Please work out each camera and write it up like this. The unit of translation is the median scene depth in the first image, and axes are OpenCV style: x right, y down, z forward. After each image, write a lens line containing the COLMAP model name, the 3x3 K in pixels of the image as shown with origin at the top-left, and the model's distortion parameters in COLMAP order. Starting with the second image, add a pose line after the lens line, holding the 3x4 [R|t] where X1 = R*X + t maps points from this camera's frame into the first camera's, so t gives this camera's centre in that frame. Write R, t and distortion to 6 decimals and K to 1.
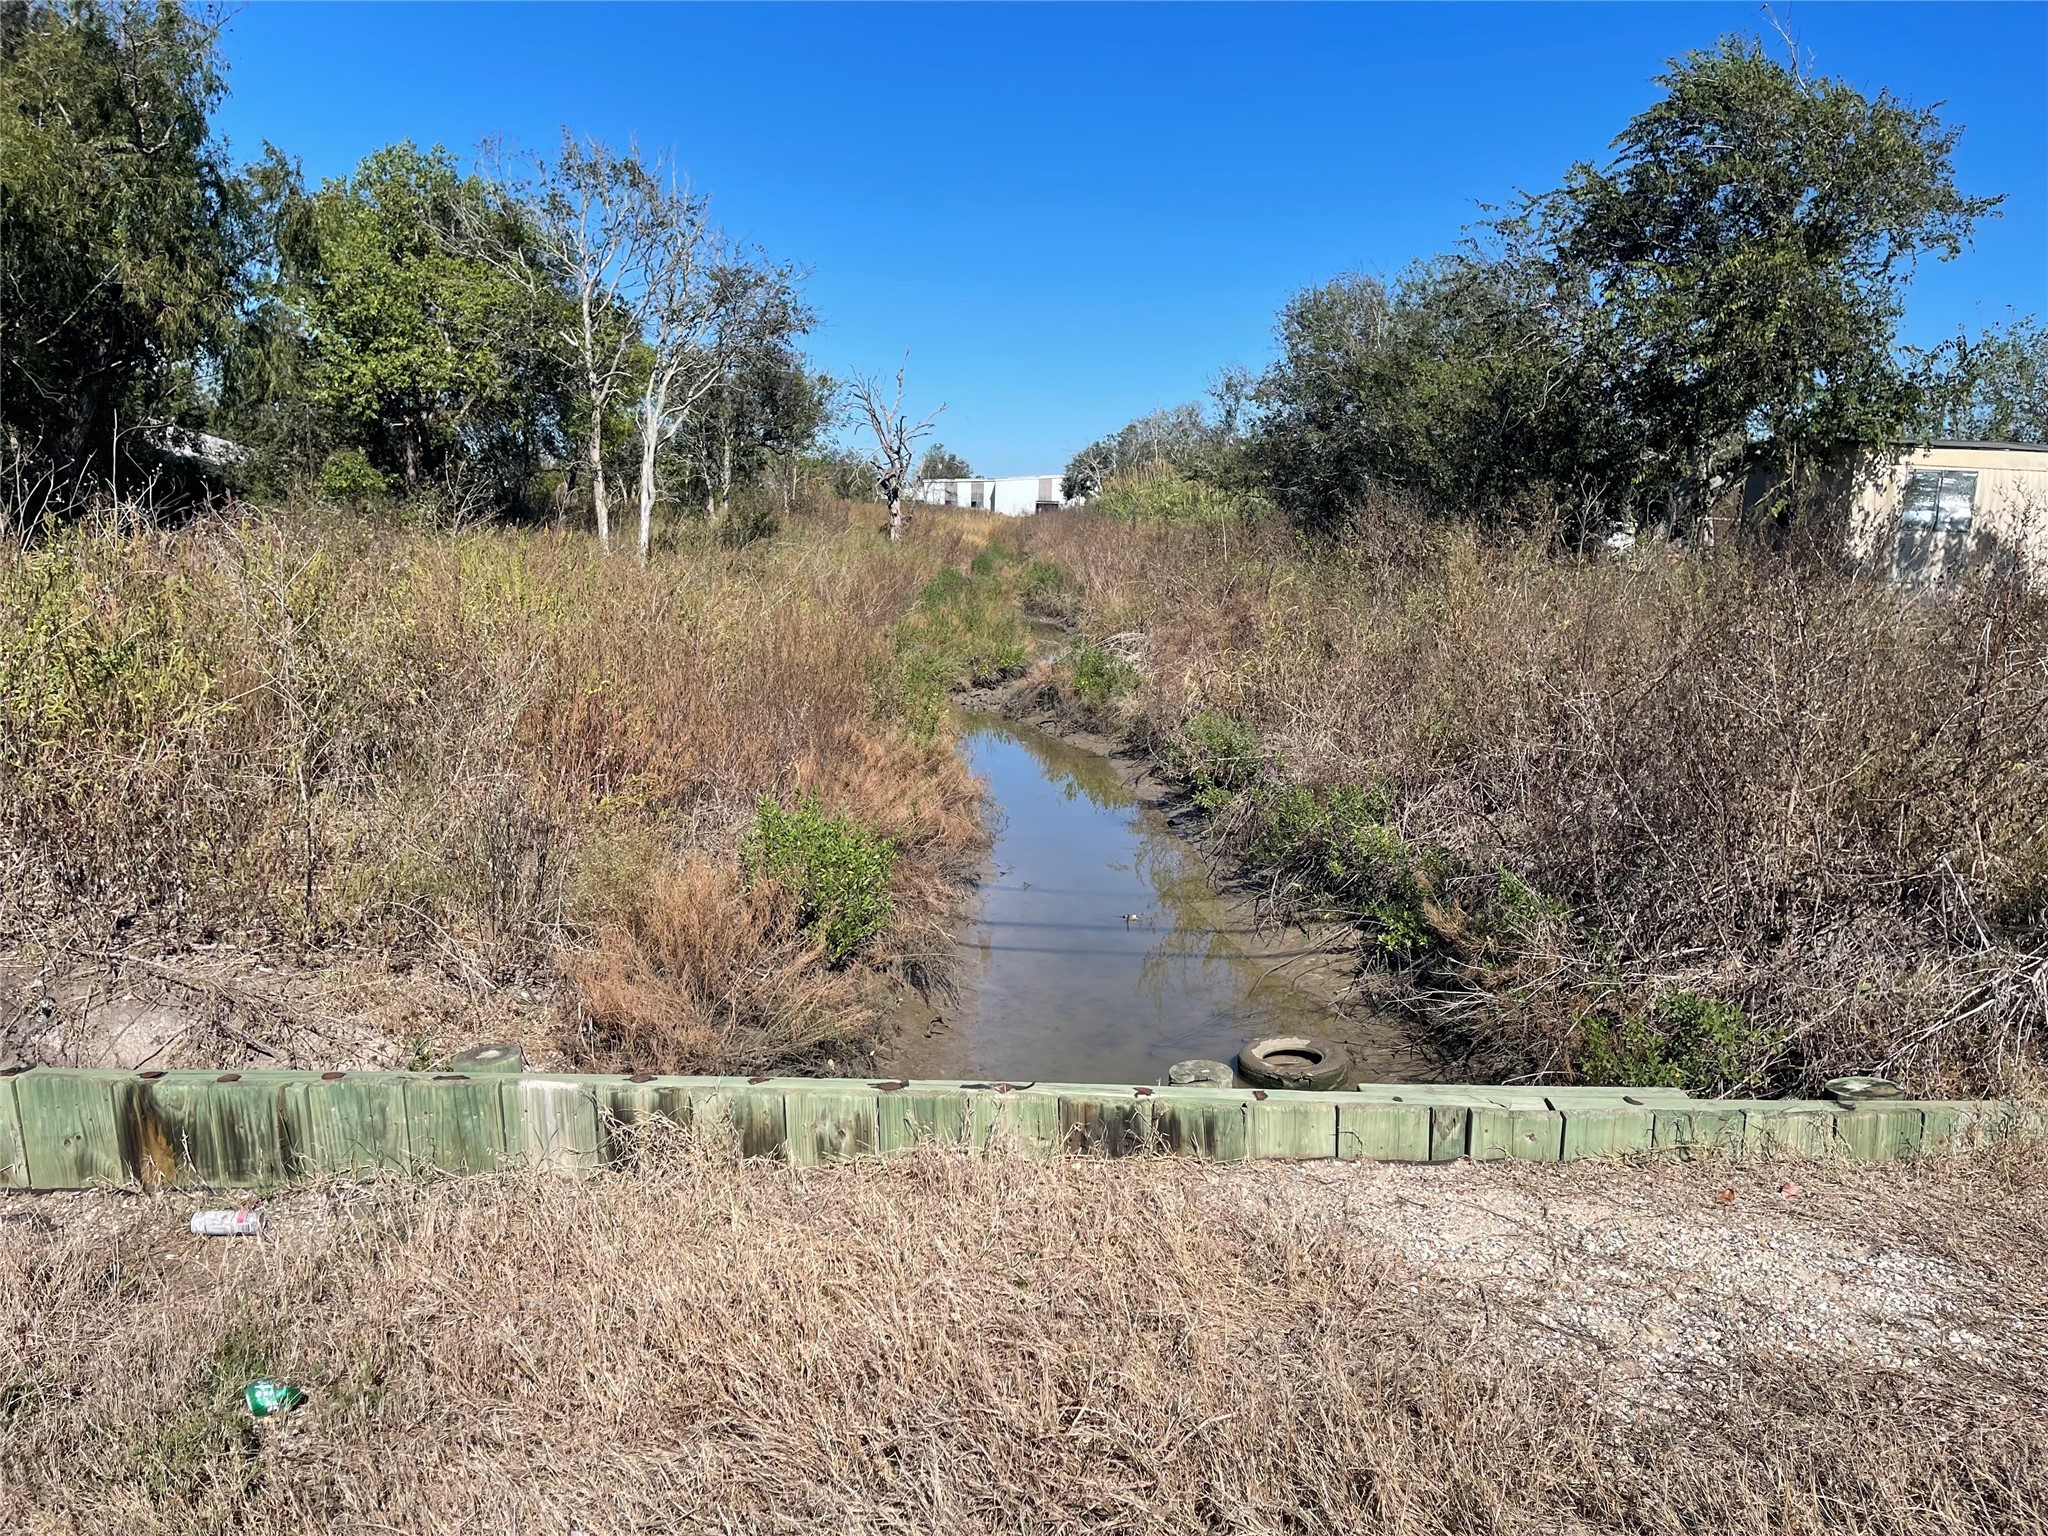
lens RADIAL K [[1546.4, 0, 1034.1], [0, 1546.4, 782.2], [0, 0, 1]] dist [0.072500, -0.094036]
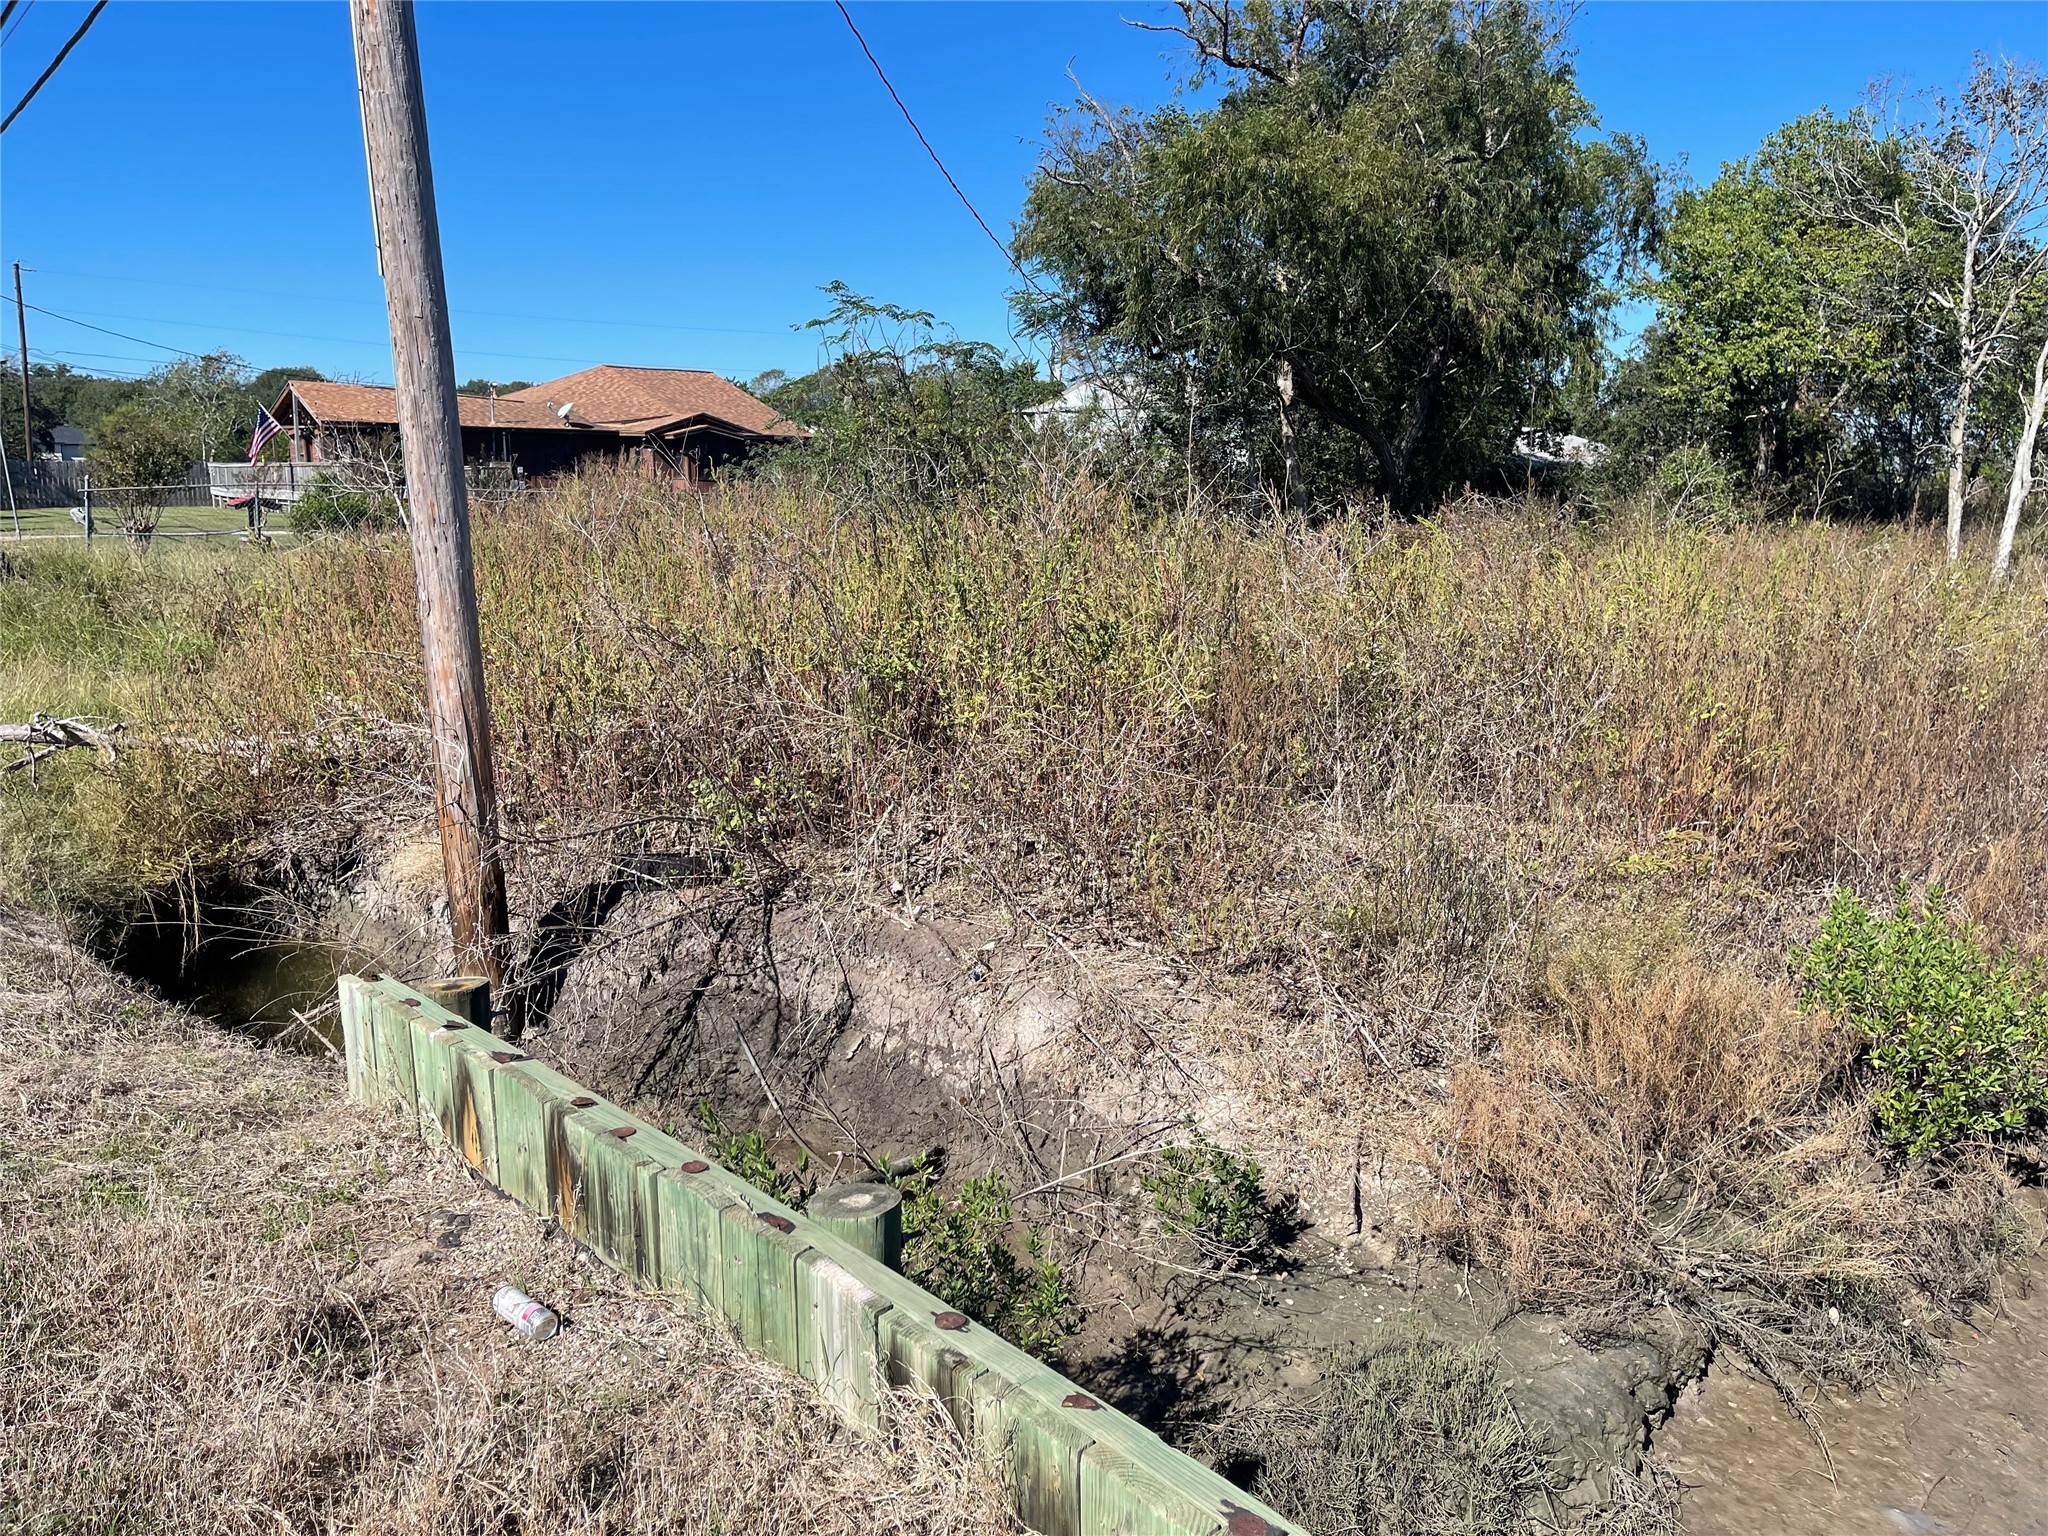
lens RADIAL K [[1546.4, 0, 1010.9], [0, 1546.4, 777.7], [0, 0, 1]] dist [0.072500, -0.094036]
pose [[0.658641, 0.121256, -0.742623, 0.060537], [-0.125810, 0.990784, 0.050194, -0.018340], [0.741865, 0.060370, 0.667826, 0.171335]]
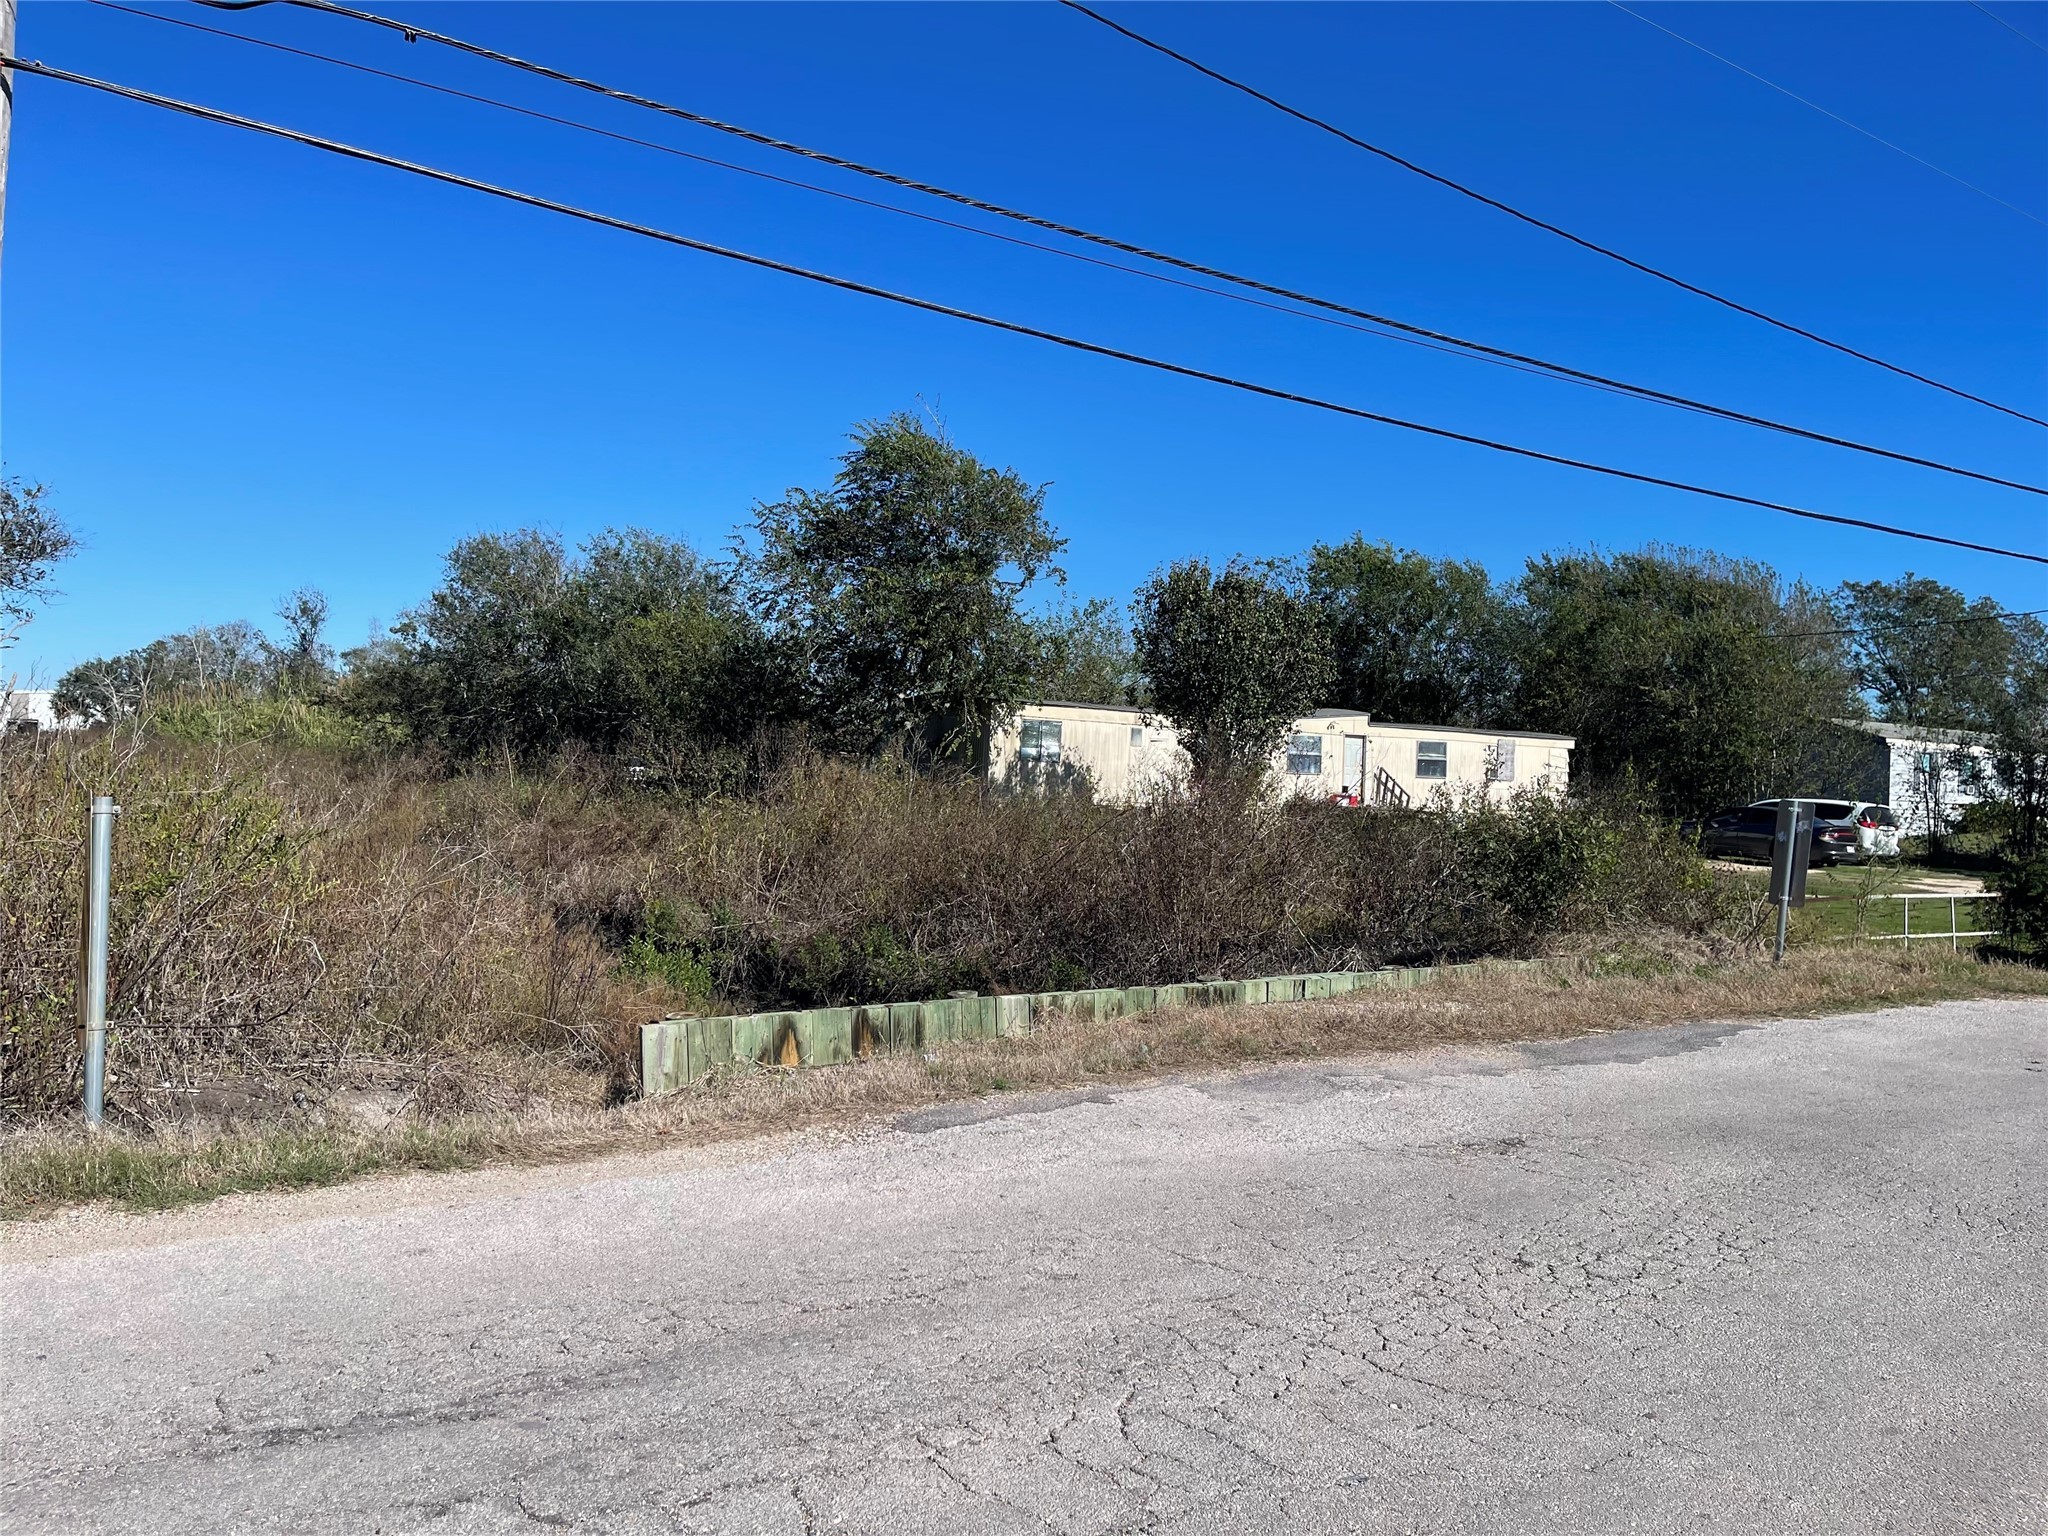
lens RADIAL K [[1546.4, 0, 1012.1], [0, 1546.4, 780.5], [0, 0, 1]] dist [0.072500, -0.094036]
pose [[0.824713, -0.001758, 0.565548, -0.458377], [0.083767, 0.989345, -0.119078, 0.043466], [-0.559313, 0.145579, 0.816073, -0.256685]]
